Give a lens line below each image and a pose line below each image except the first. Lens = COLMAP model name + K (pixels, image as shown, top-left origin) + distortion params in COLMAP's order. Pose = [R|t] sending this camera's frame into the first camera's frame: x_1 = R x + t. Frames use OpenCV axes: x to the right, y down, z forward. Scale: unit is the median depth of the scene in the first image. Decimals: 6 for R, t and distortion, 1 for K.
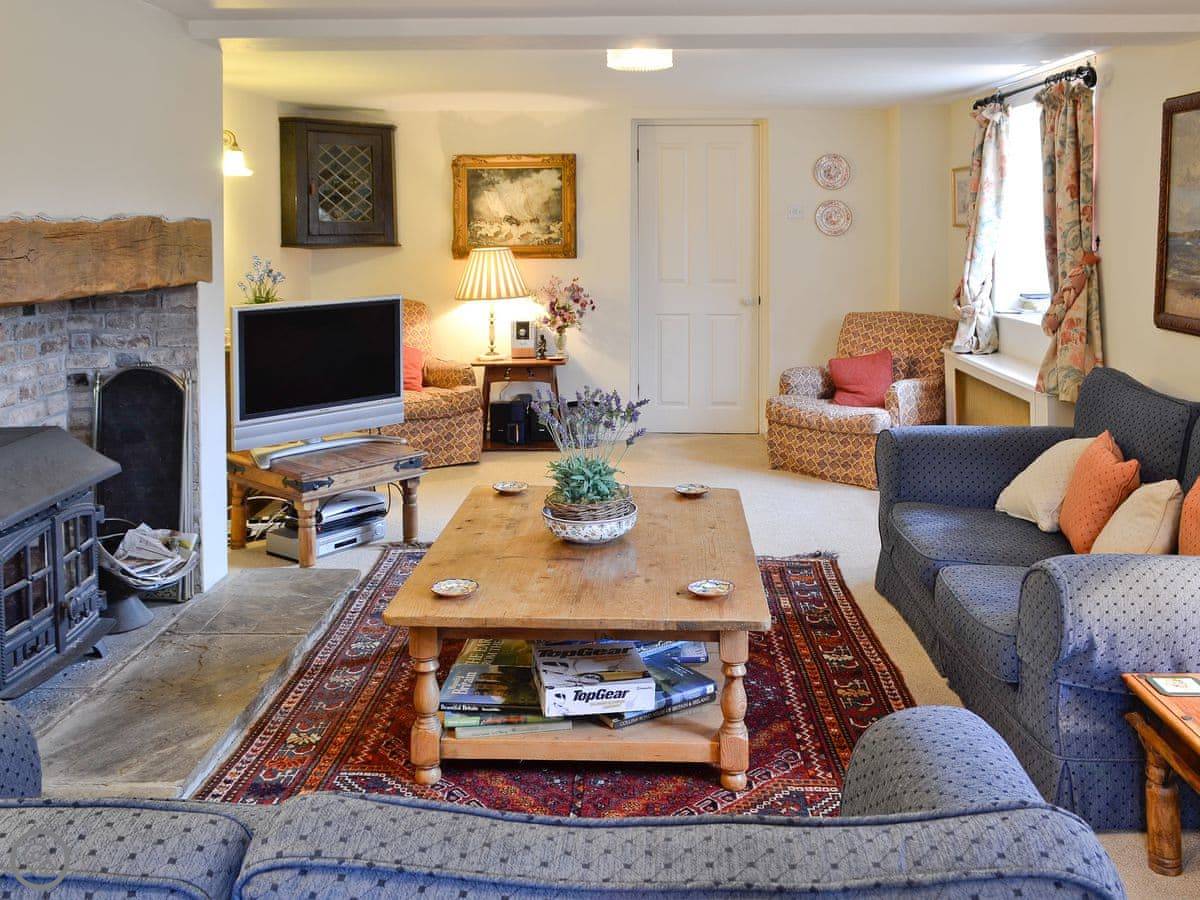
lens RADIAL K [[1098.7, 0, 600.0], [0, 1098.7, 450.0], [0, 0, 1]] dist [-0.106377, -0.001996]
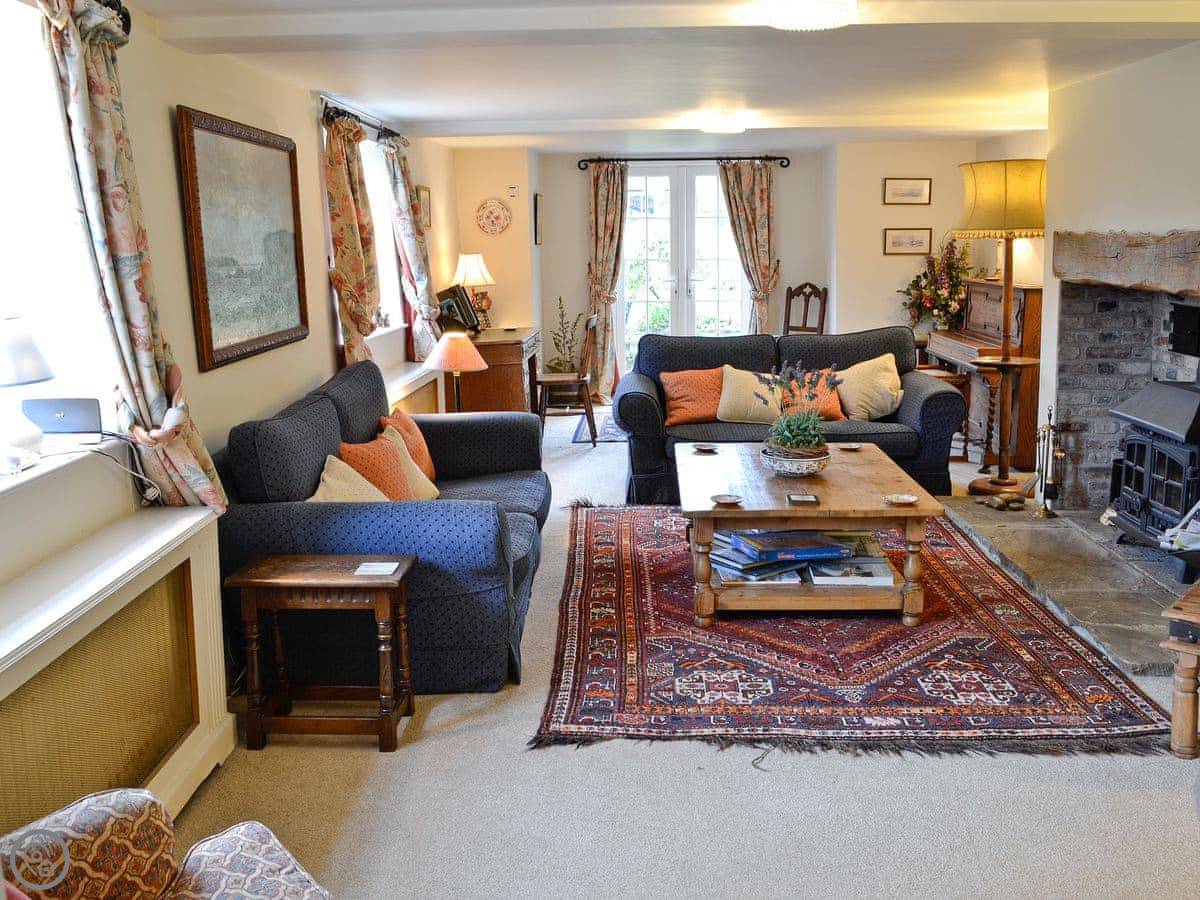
lens RADIAL K [[1098.7, 0, 600.0], [0, 1098.7, 450.0], [0, 0, 1]] dist [-0.106377, -0.001996]
pose [[-0.999774, 0.015327, -0.014739, 0.260553], [0.008515, 0.923714, 0.382989, -0.477747], [0.019485, 0.382777, -0.923635, 2.250818]]
